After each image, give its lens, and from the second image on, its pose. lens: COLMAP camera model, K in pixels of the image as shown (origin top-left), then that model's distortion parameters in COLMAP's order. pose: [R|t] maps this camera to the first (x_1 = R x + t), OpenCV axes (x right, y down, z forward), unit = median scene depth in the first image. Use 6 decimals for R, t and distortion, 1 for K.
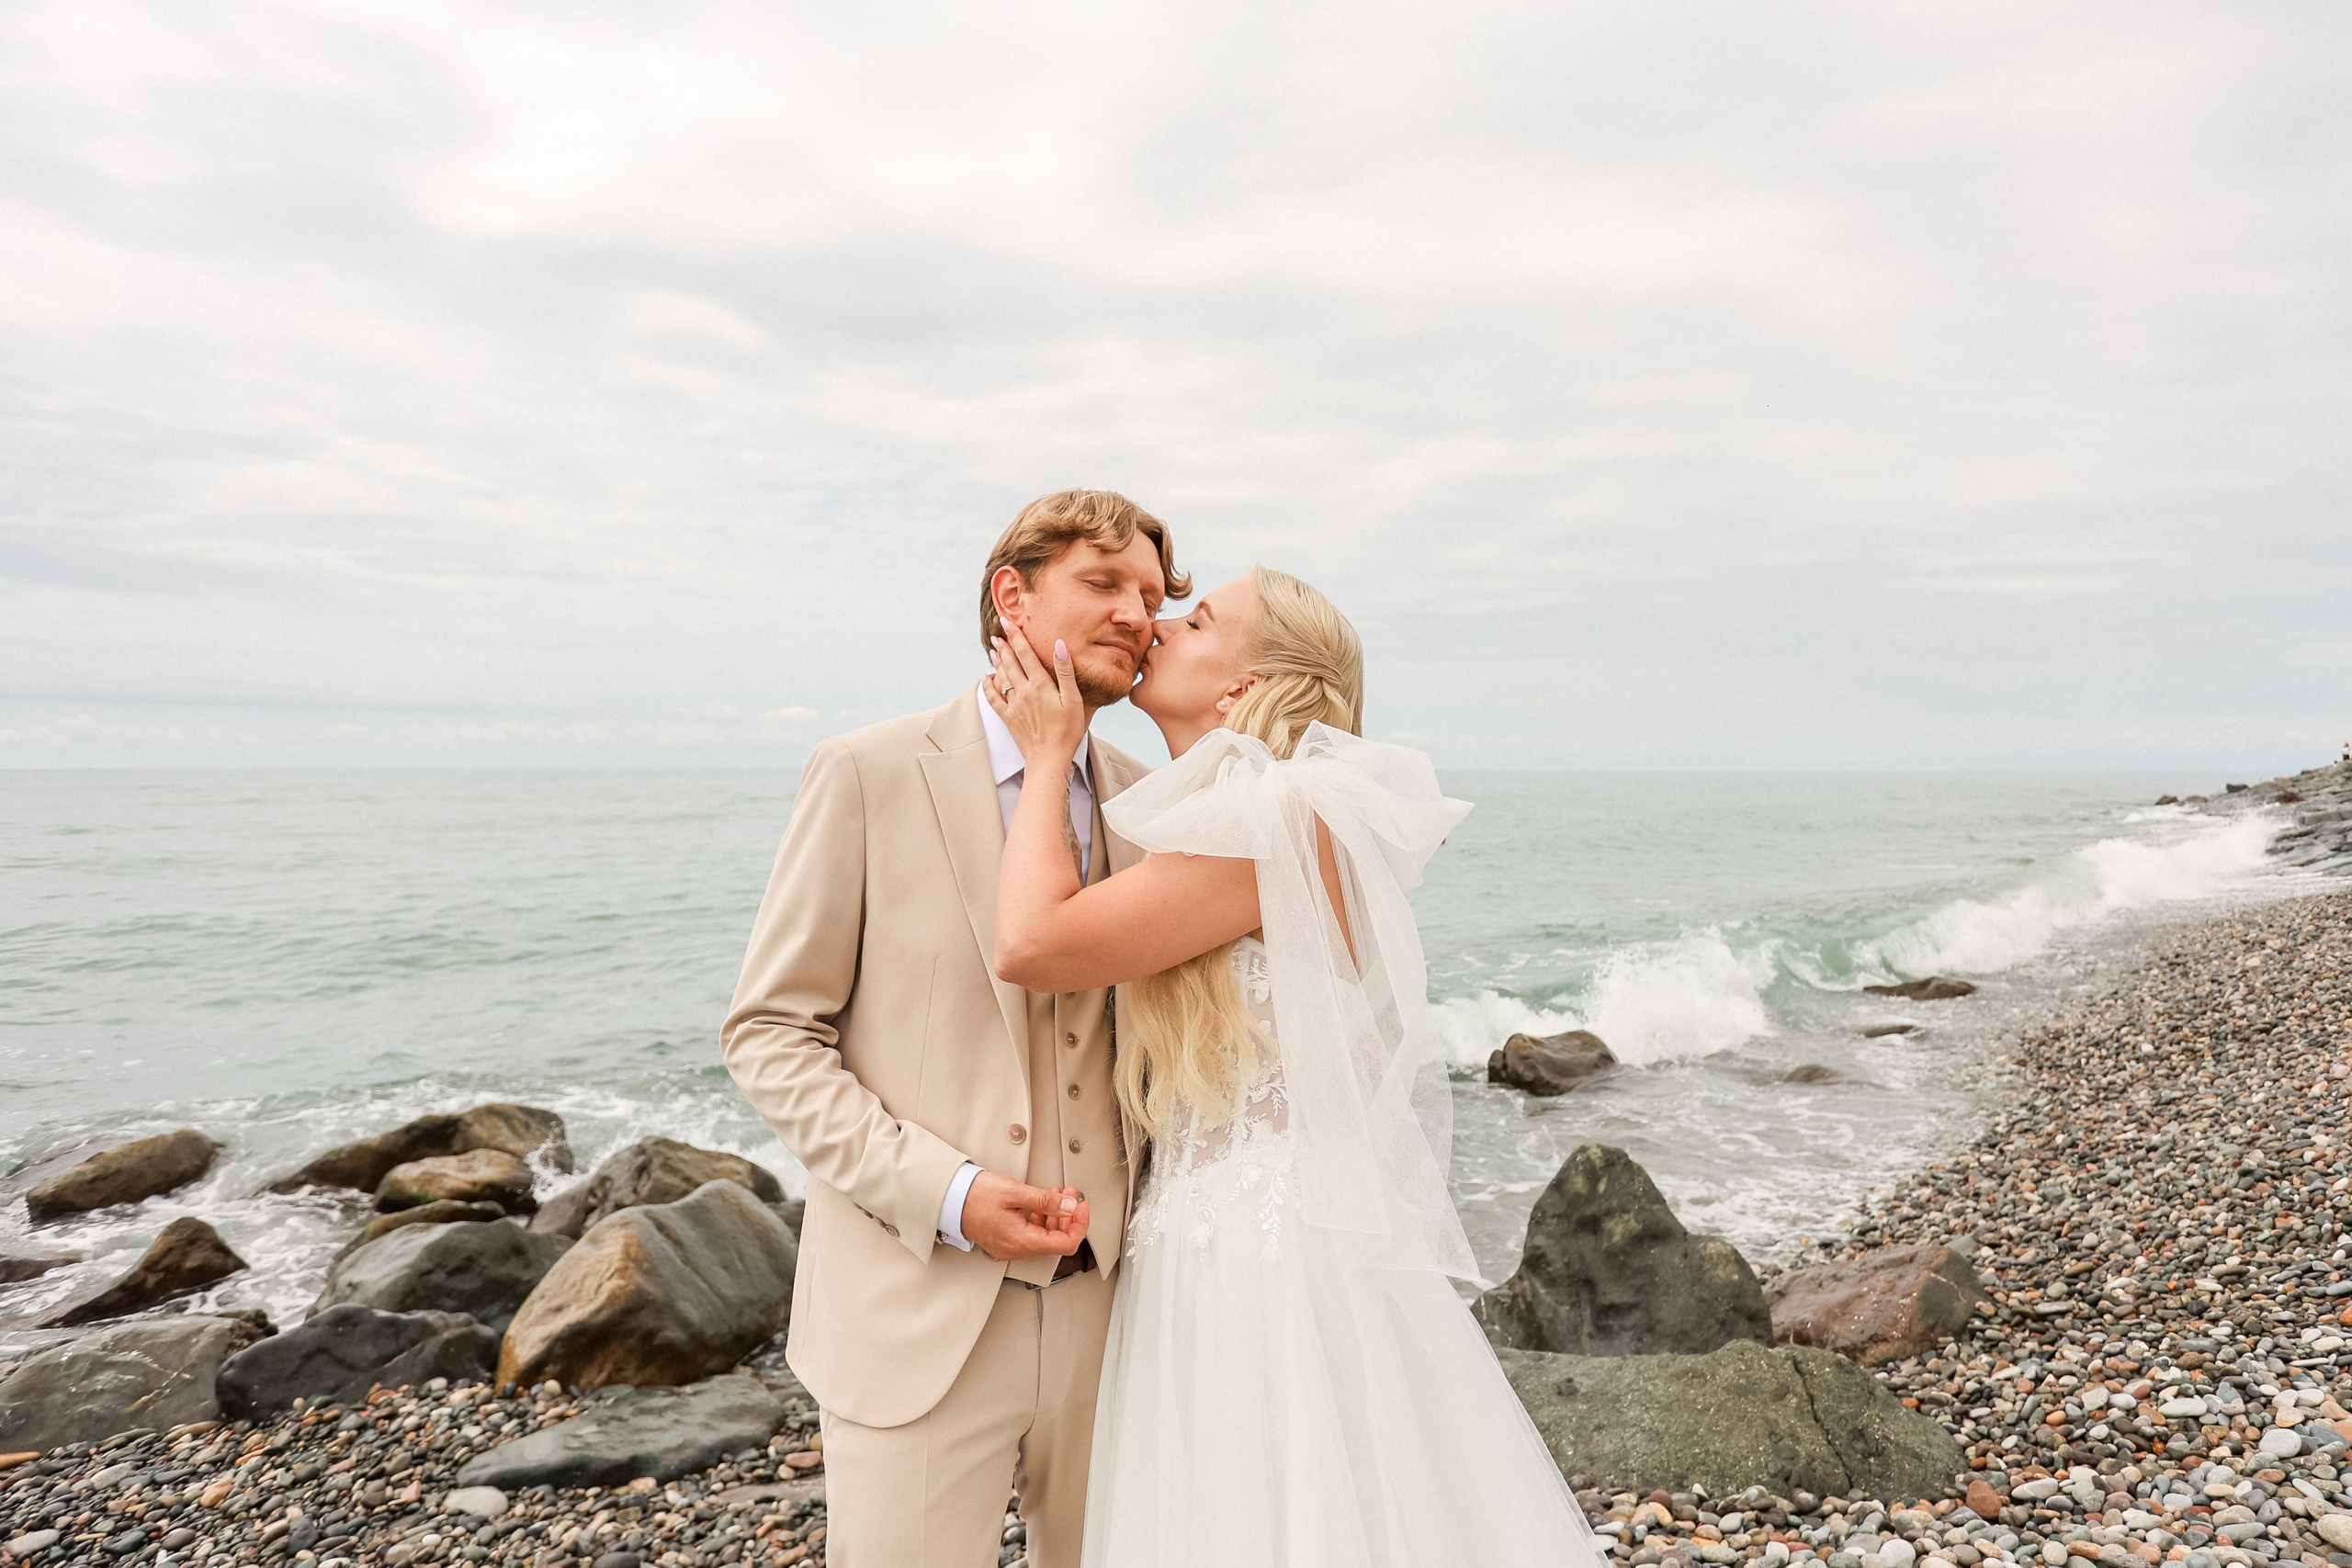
lens RADIAL K [[1199.9, 0, 1172.5], [0, 1199.9, 749.3], [0, 0, 1]] dist [-0.002717, 0.018410]
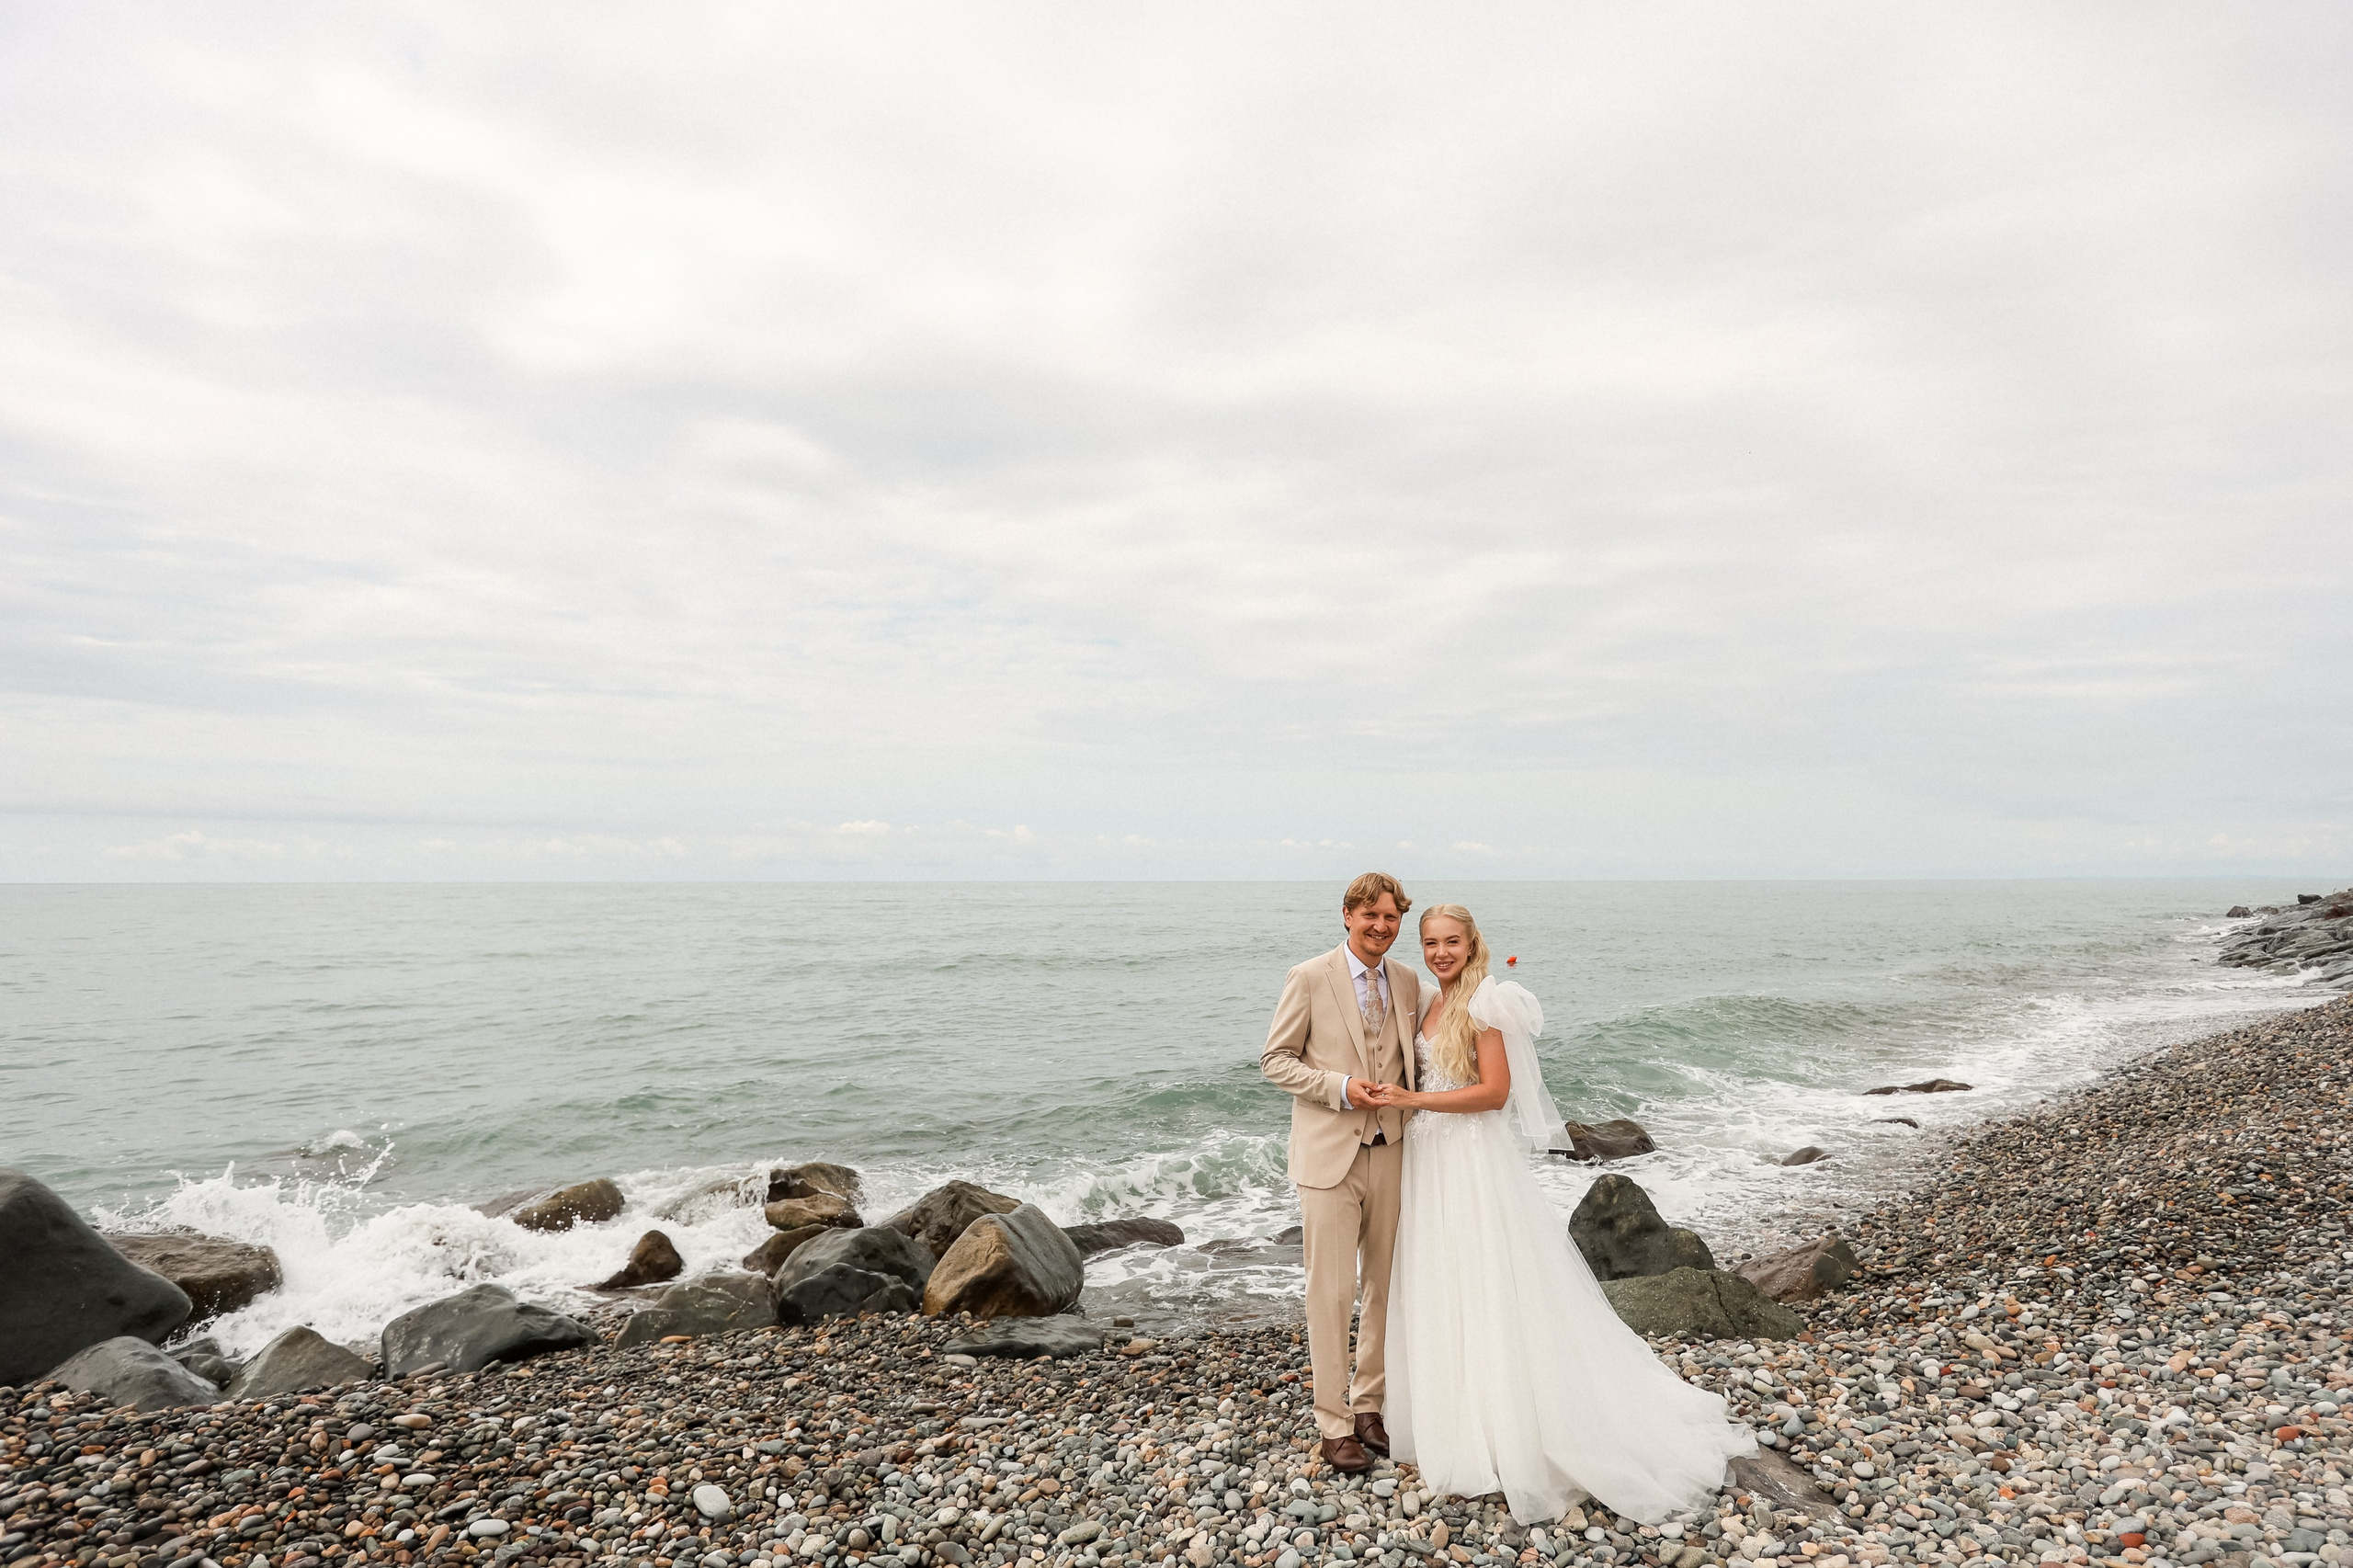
lens RADIAL K [[1200.5, 0, 1173.0], [0, 1200.5, 749.3], [0, 0, 1]] dist [-0.002717, 0.018410]
pose [[0.998853, -0.010897, -0.046623, -0.143114], [0.006682, 0.995953, -0.089623, -0.087821], [0.047411, 0.089208, 0.994884, -0.662220]]
